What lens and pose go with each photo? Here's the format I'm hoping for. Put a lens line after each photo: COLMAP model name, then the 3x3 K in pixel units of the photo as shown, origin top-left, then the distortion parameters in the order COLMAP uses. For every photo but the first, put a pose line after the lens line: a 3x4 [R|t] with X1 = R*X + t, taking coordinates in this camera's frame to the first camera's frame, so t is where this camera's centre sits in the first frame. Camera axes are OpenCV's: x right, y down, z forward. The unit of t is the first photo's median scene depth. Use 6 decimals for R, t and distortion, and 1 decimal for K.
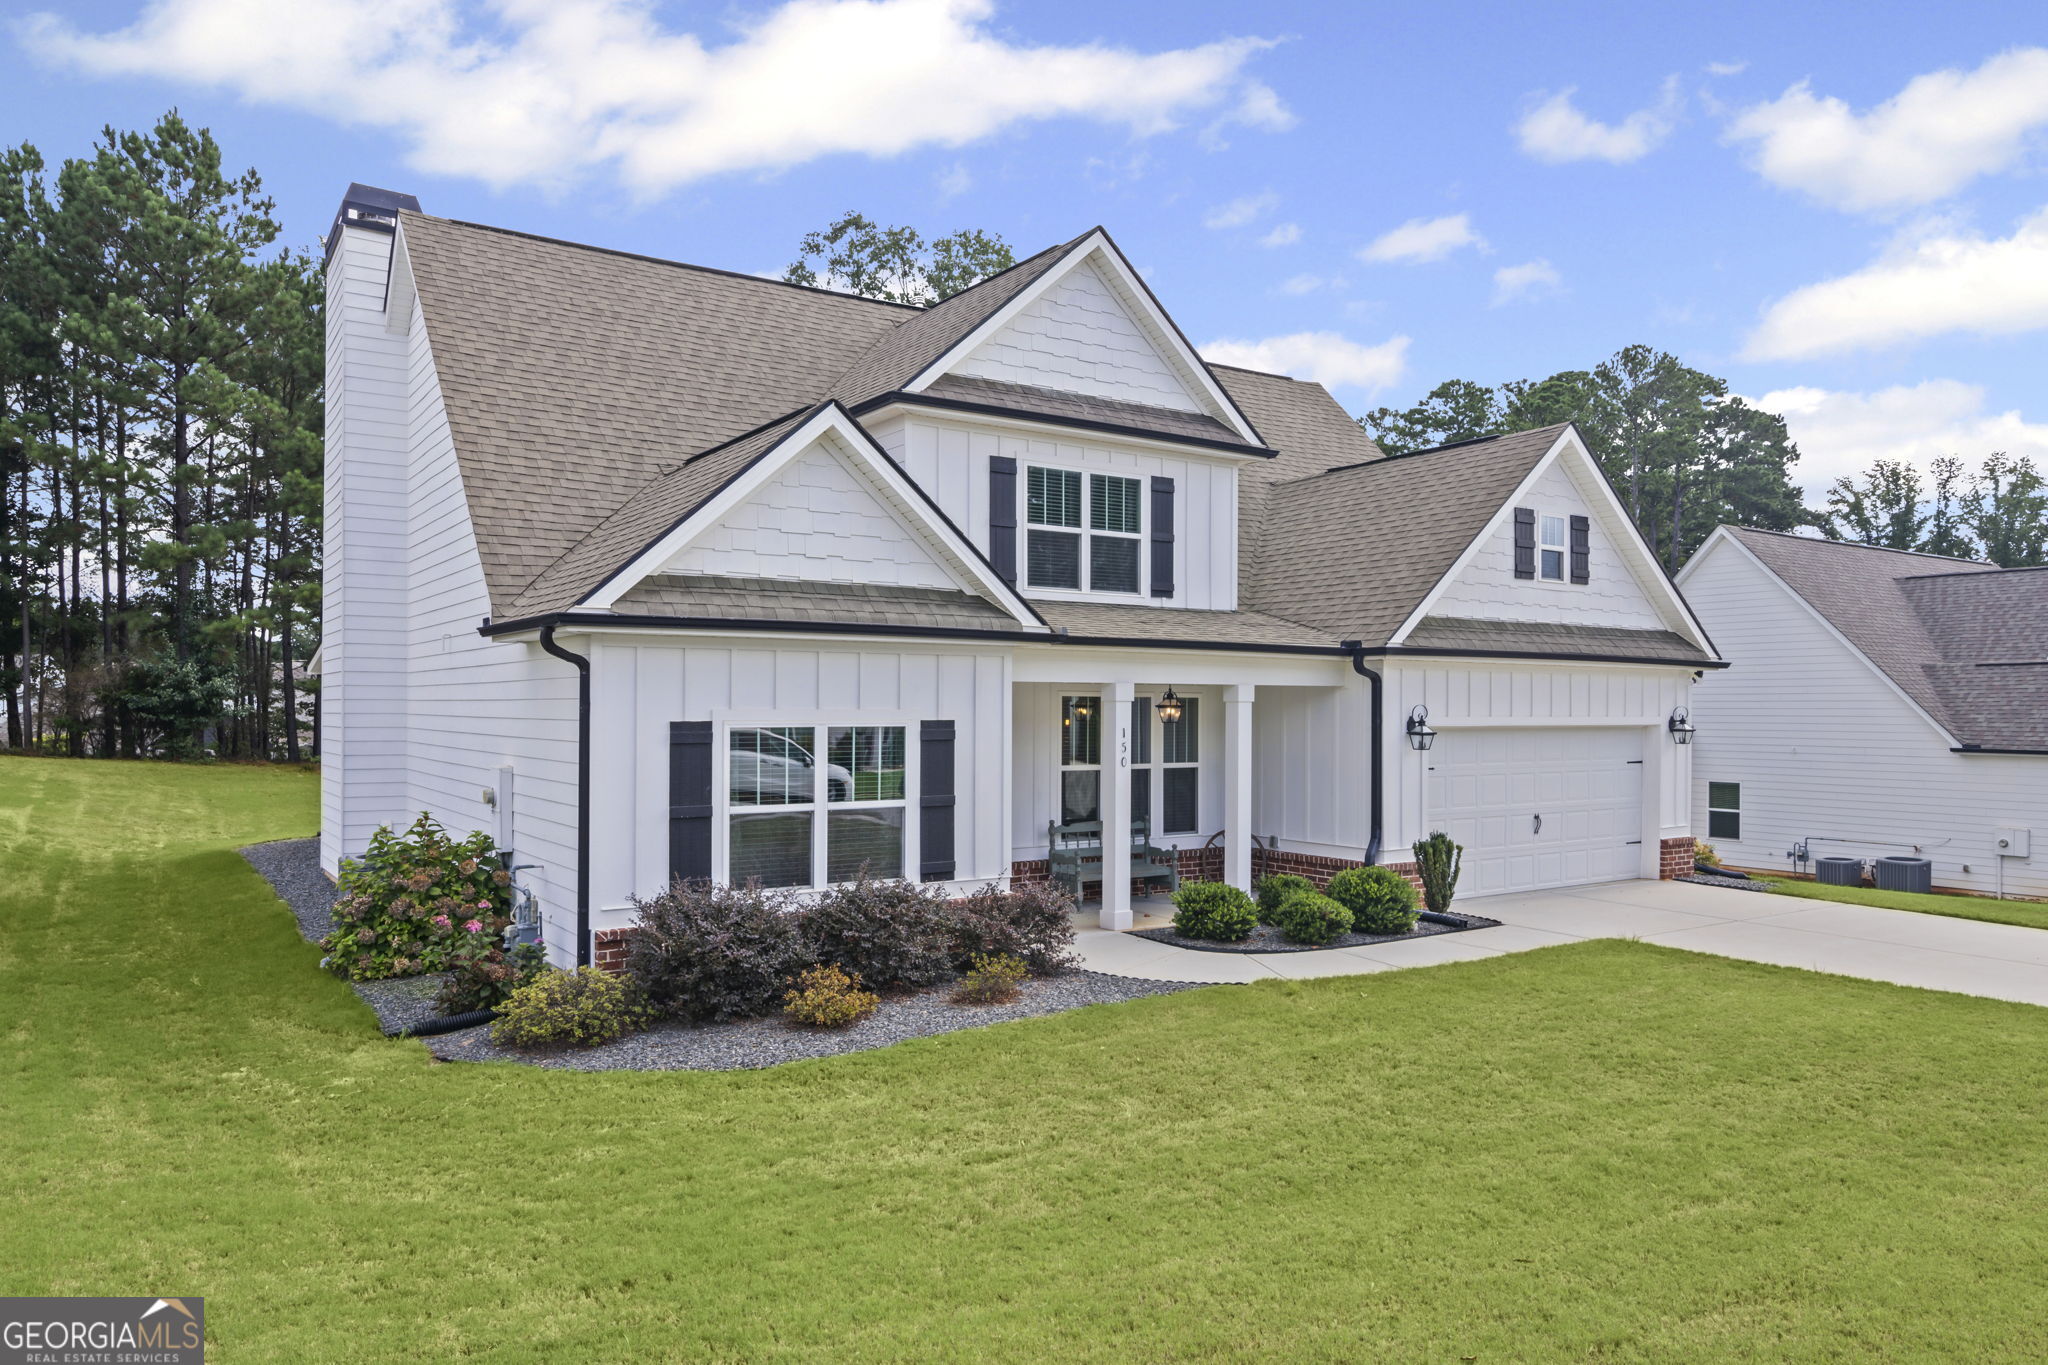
lens RADIAL K [[1365.7, 0, 1026.3], [0, 1365.7, 720.1], [0, 0, 1]] dist [-0.005801, 0.005931]
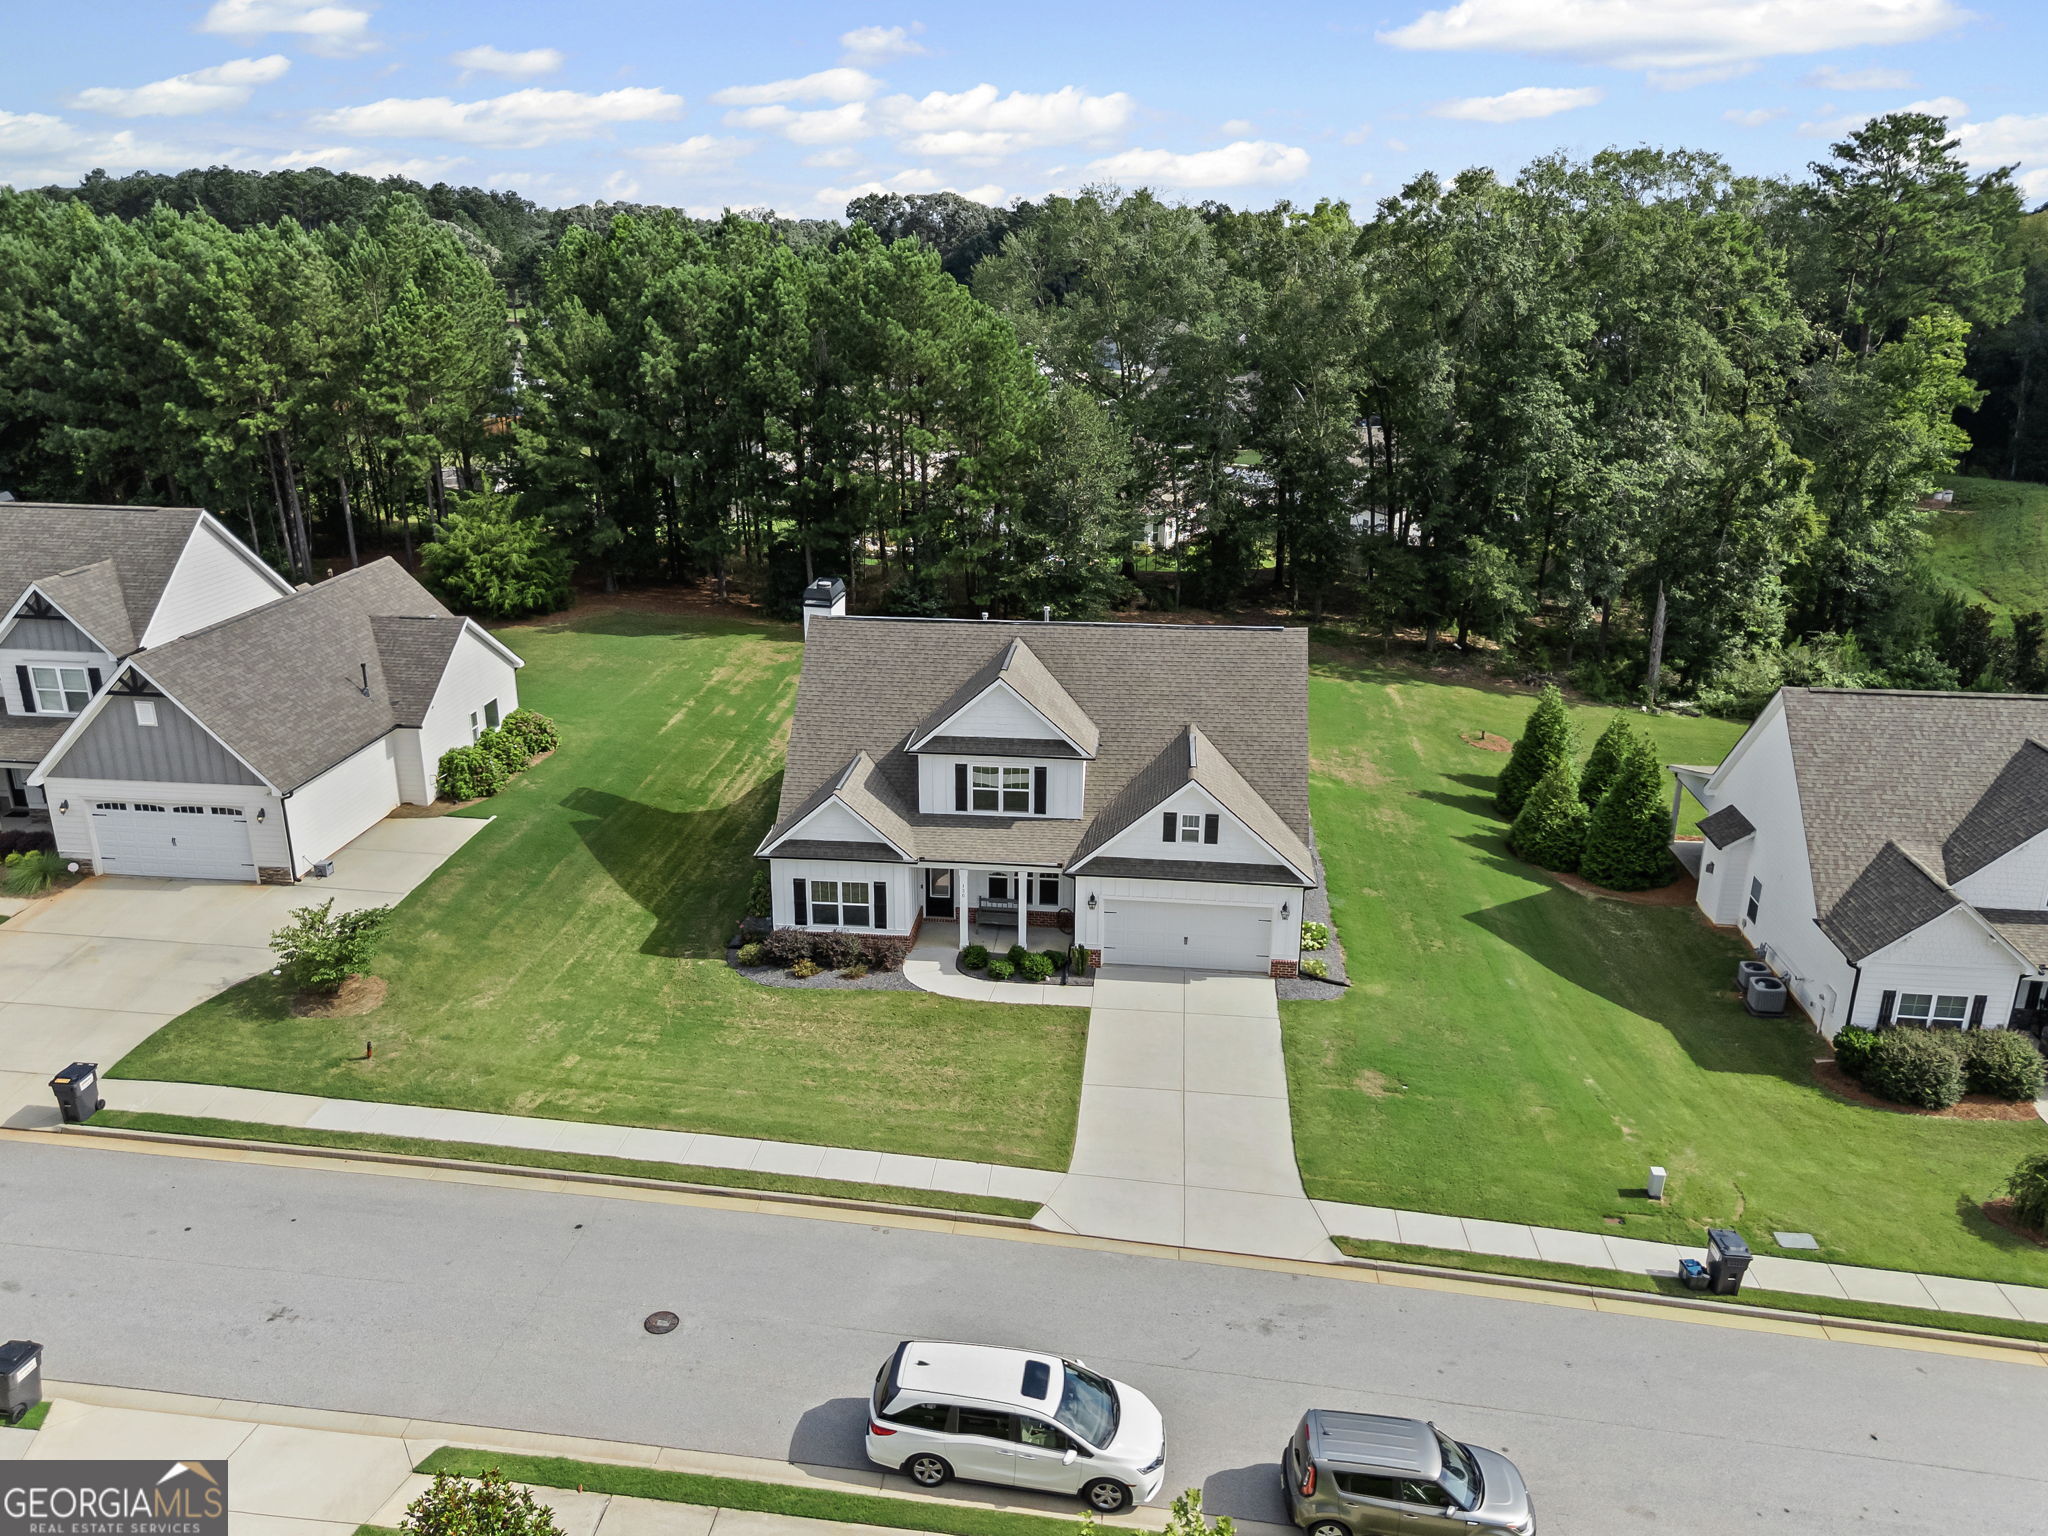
lens RADIAL K [[1530.2, 0, 1024.0], [0, 1530.2, 768.0], [0, 0, 1]] dist [0.061326, -0.047129]
pose [[0.767473, 0.213877, -0.604352, 1.794213], [-0.007991, 0.945827, 0.324574, -1.105257], [0.641031, -0.244272, 0.727606, -1.017668]]
